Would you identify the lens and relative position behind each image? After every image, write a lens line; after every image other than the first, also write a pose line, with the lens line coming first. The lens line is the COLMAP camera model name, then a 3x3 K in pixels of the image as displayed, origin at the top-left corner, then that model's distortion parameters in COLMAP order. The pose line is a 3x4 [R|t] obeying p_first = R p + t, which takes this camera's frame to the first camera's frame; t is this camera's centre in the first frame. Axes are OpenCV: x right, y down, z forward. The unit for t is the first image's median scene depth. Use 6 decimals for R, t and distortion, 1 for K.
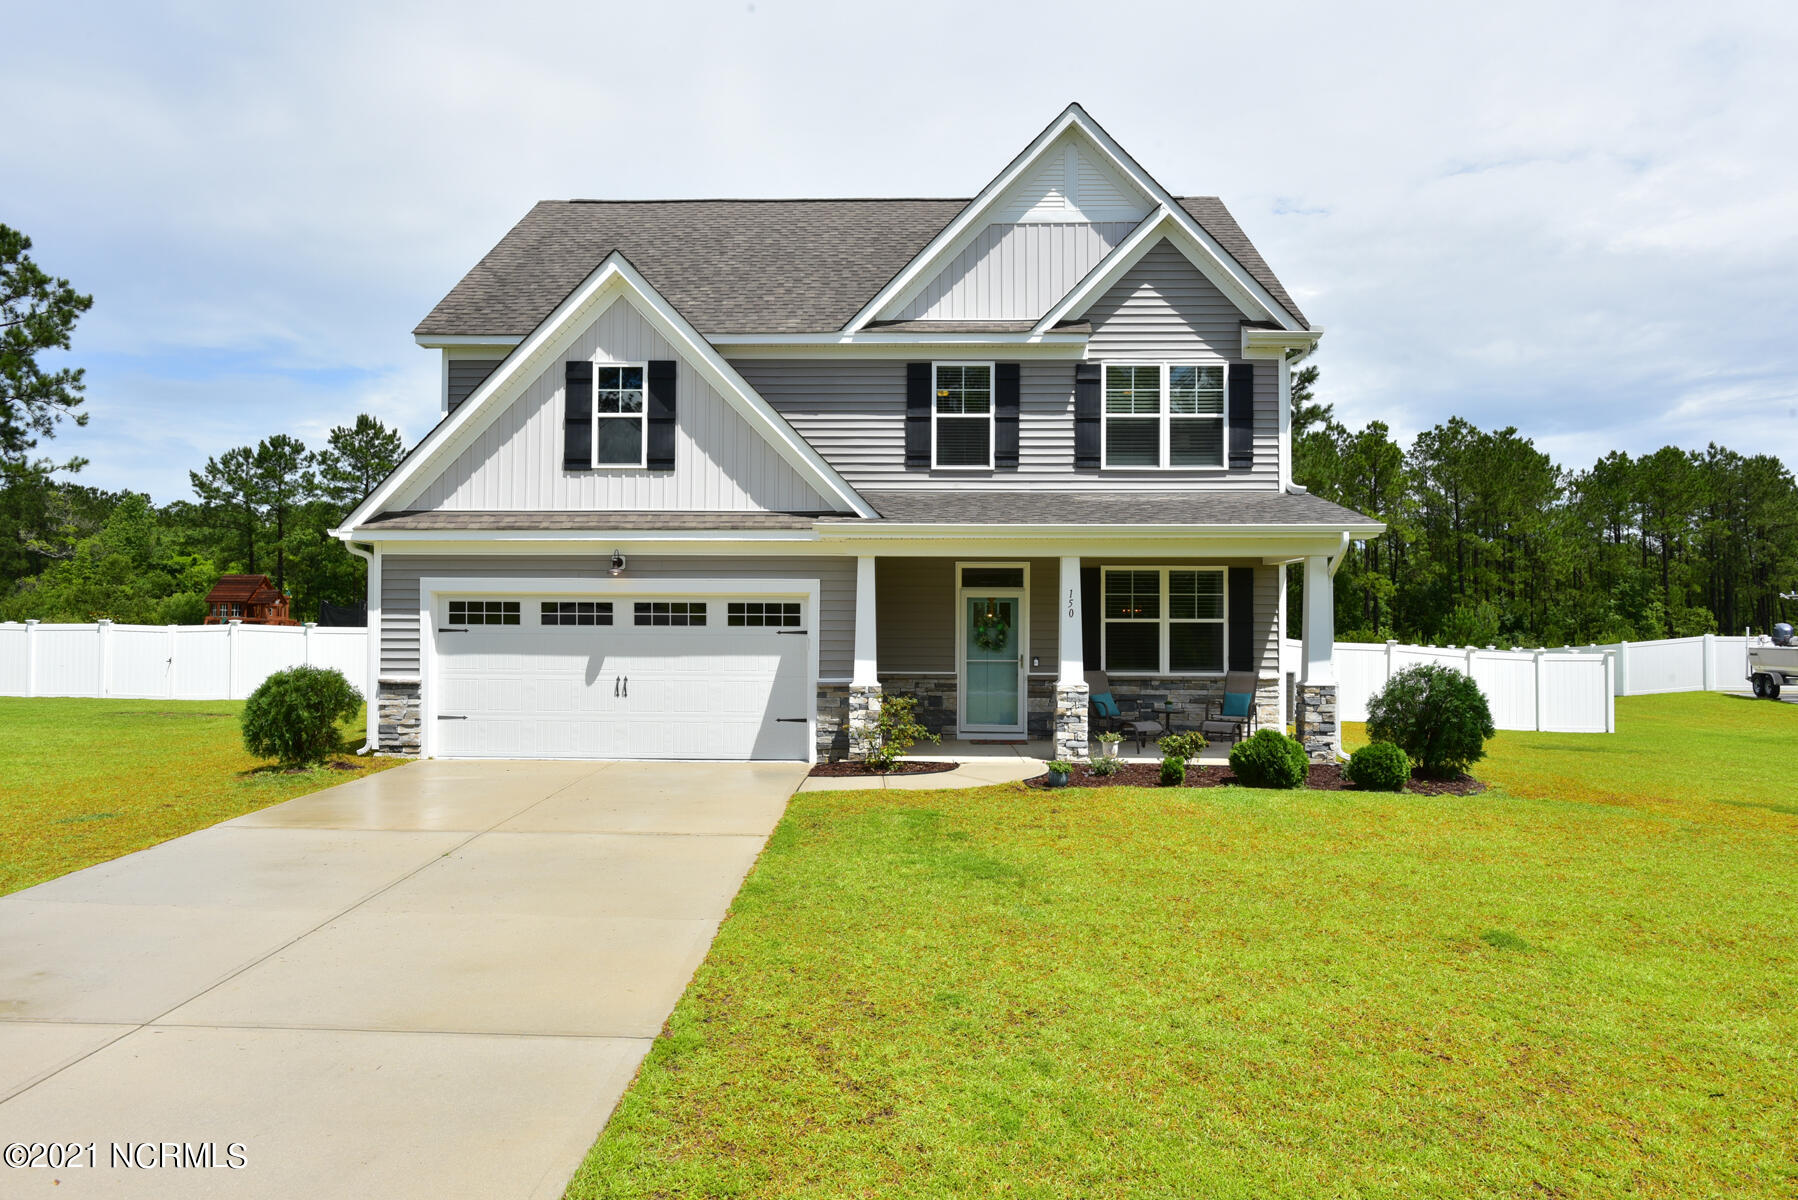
lens RADIAL K [[1155.6, 0, 899.0], [0, 1155.6, 600.0], [0, 0, 1]] dist [-0.000758, -0.000048]
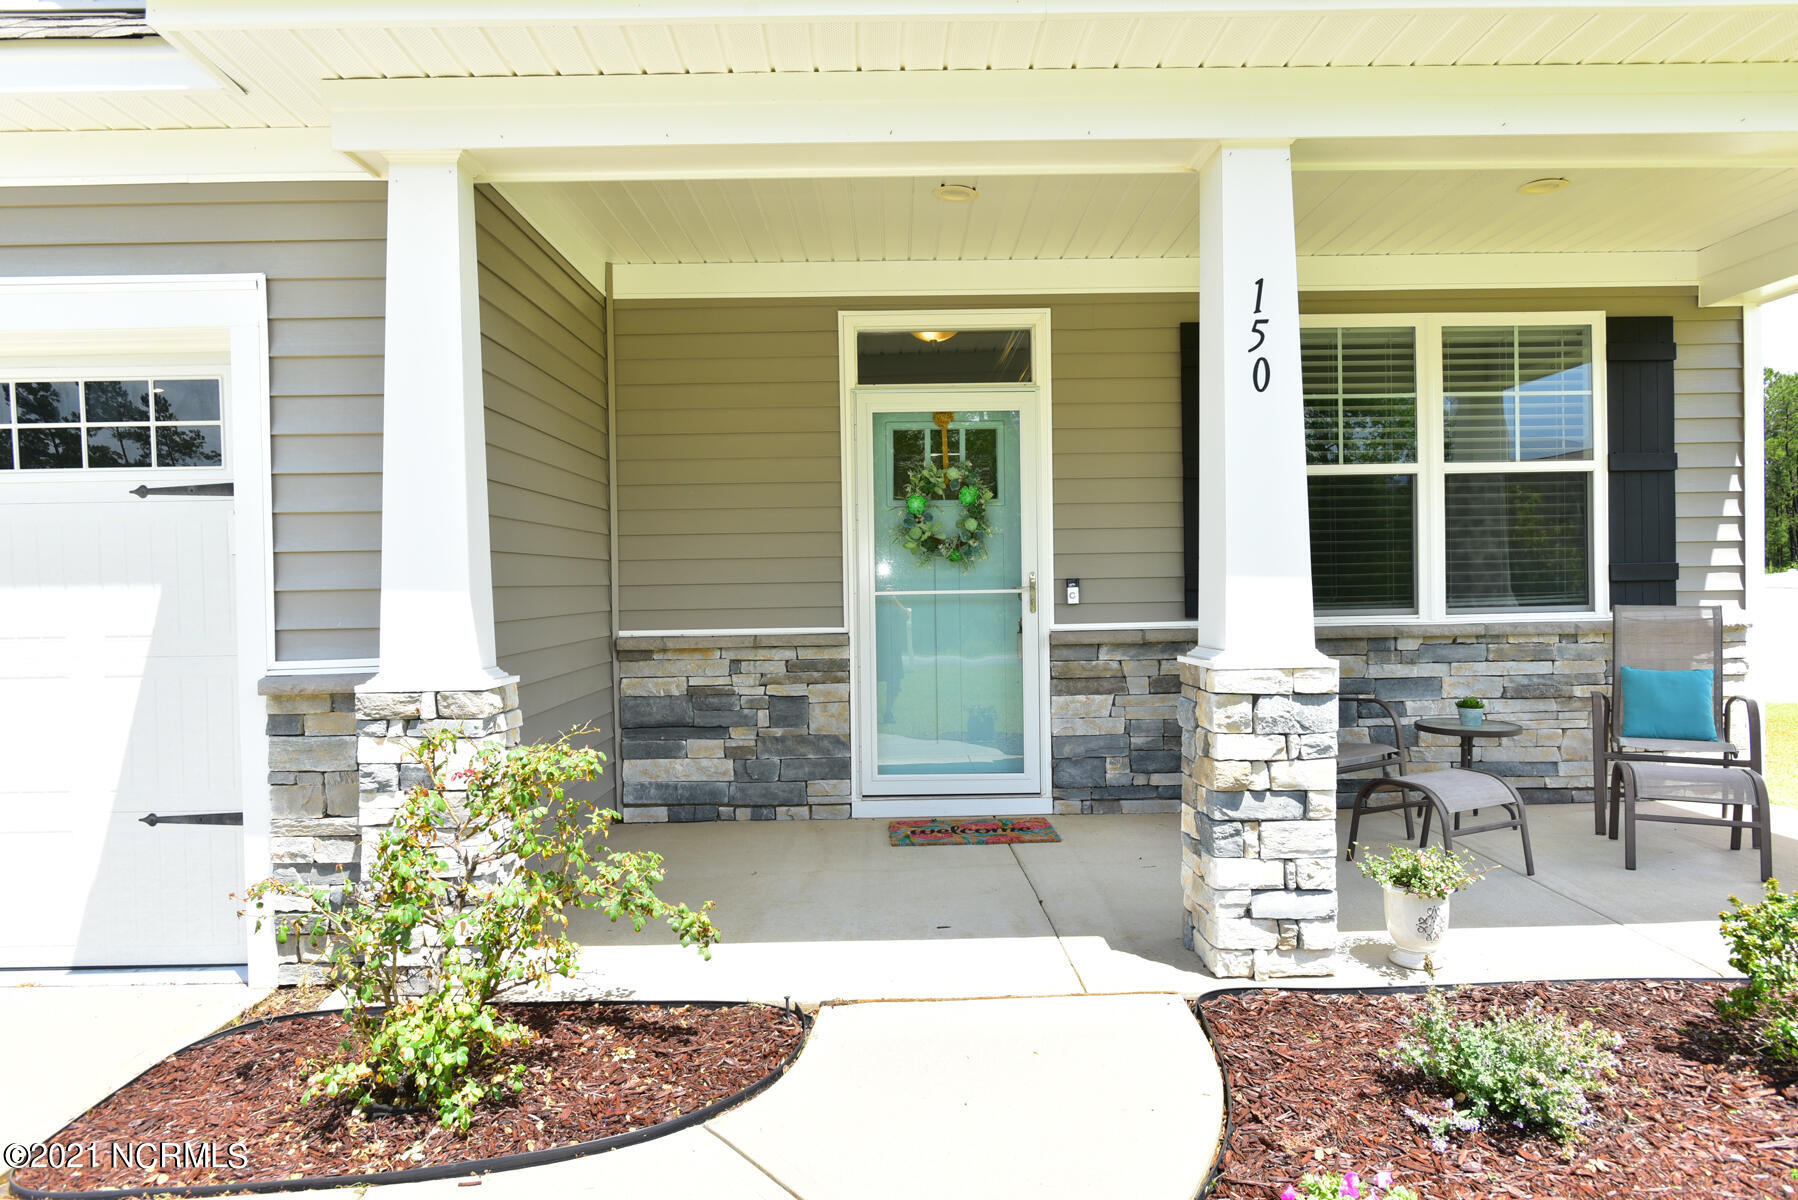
lens RADIAL K [[1155.6, 0, 899.0], [0, 1155.6, 600.0], [0, 0, 1]] dist [-0.000758, -0.000048]
pose [[0.999269, -0.022392, 0.030982, 0.054812], [0.021304, 0.999159, 0.035029, 0.042408], [-0.031740, -0.034343, 0.998906, 0.651820]]
